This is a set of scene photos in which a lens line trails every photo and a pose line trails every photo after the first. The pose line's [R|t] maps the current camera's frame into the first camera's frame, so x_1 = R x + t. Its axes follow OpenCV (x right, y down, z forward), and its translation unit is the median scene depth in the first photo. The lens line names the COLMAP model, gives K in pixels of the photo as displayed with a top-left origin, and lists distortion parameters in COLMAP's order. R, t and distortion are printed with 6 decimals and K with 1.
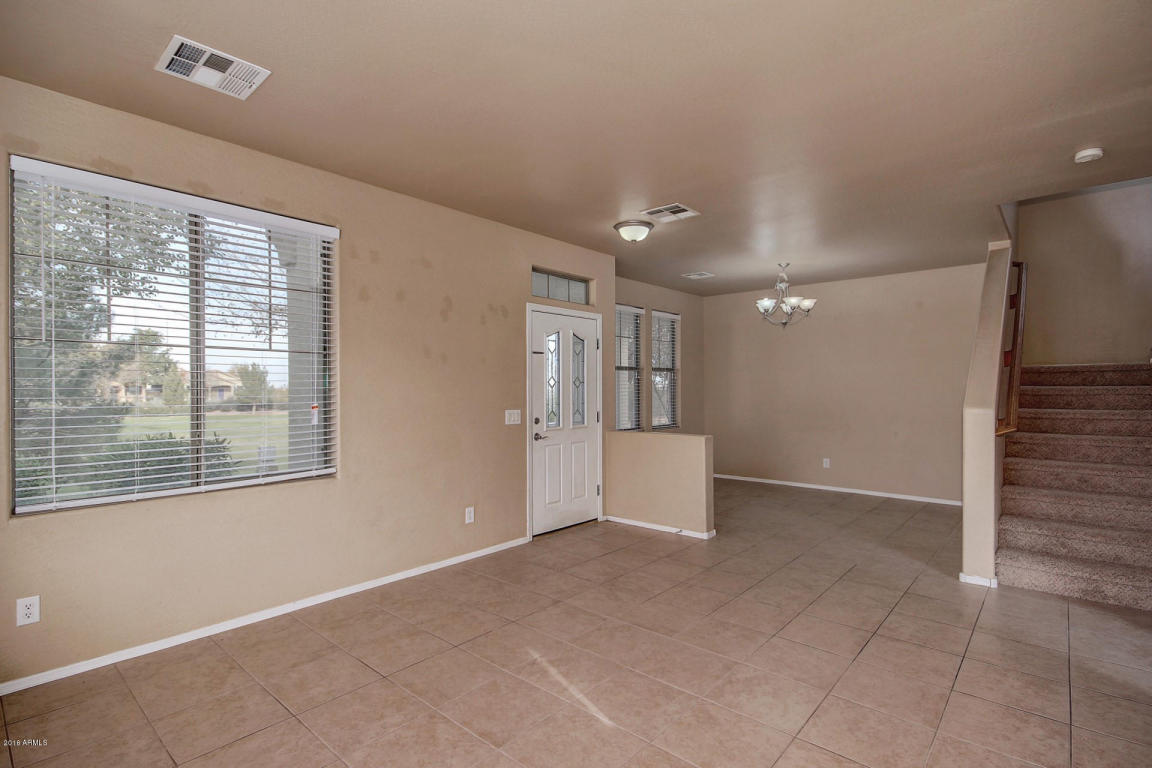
lens RADIAL K [[544.9, 0, 586.9], [0, 544.9, 387.7], [0, 0, 1]] dist [0.004473, -0.005090]
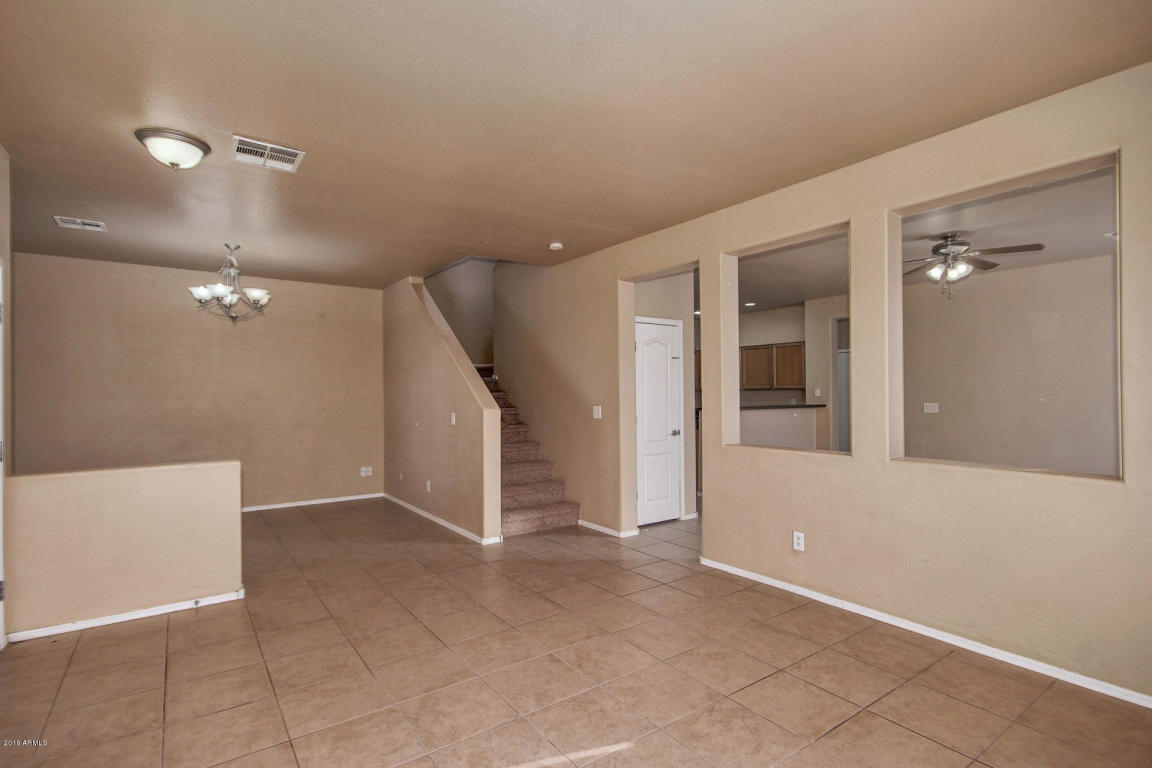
lens RADIAL K [[544.9, 0, 576.5], [0, 544.9, 395.8], [0, 0, 1]] dist [0.004473, -0.005090]
pose [[0.247583, -0.005808, 0.968849, -0.521106], [0.005559, 0.999974, 0.004574, -0.000875], [-0.968851, 0.004253, 0.247609, 0.488598]]
